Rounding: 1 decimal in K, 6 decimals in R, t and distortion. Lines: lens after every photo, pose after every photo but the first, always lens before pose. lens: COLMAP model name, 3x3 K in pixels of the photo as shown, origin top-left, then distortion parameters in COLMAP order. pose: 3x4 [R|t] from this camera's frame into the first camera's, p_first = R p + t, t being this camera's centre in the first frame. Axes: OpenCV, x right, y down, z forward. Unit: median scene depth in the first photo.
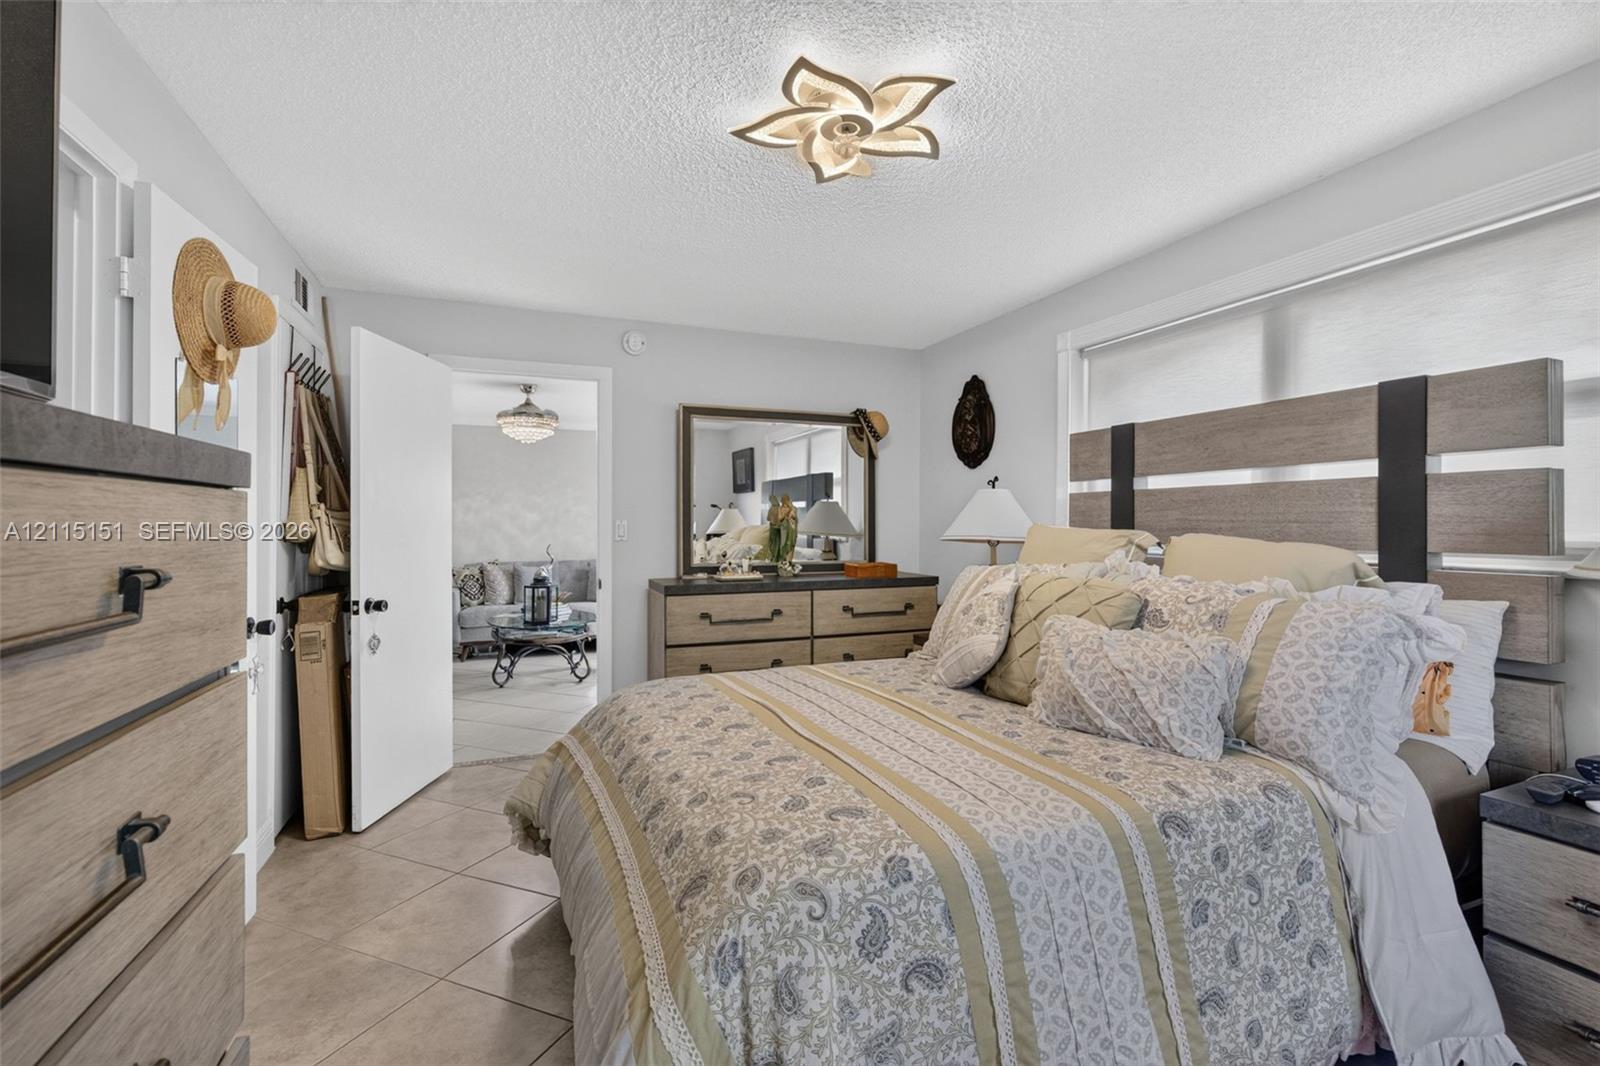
lens RADIAL K [[725.3, 0, 807.3], [0, 725.3, 529.5], [0, 0, 1]] dist [-0.001781, 0.000011]
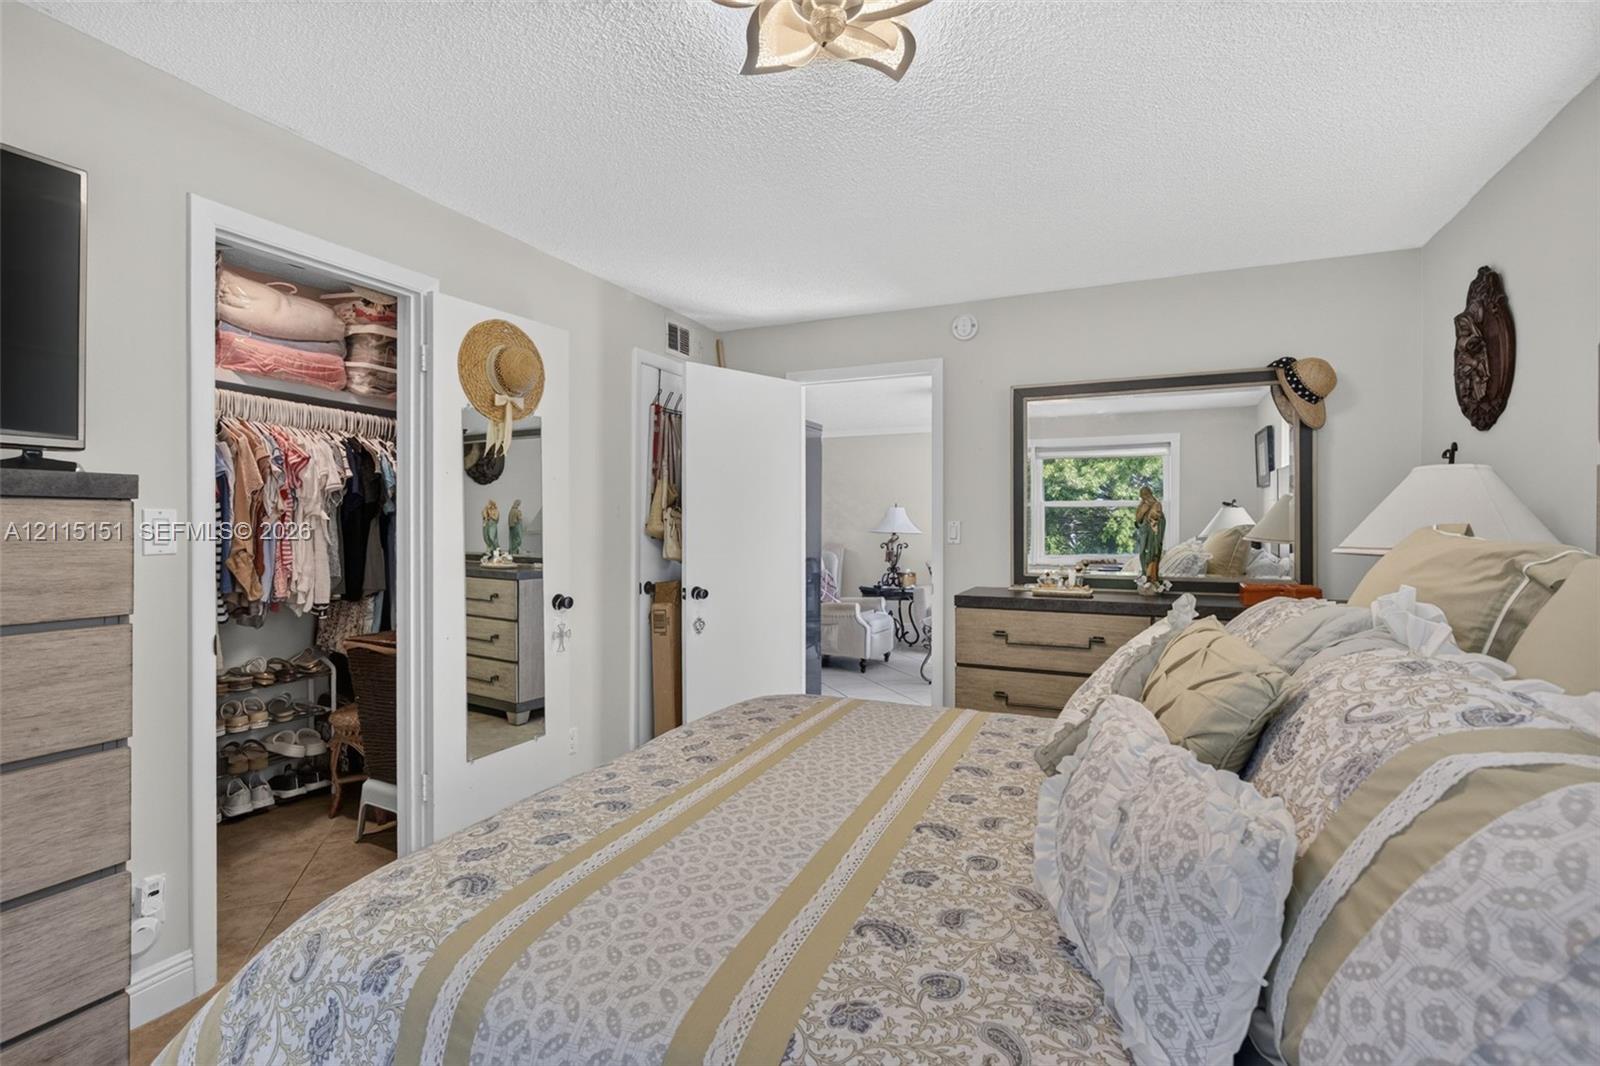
lens RADIAL K [[725.3, 0, 807.3], [0, 725.3, 529.5], [0, 0, 1]] dist [-0.001781, 0.000011]
pose [[0.687717, 0.008052, -0.725934, 0.398222], [-0.008955, 0.999957, 0.002608, -0.004117], [0.725924, 0.004707, 0.687759, 0.317598]]
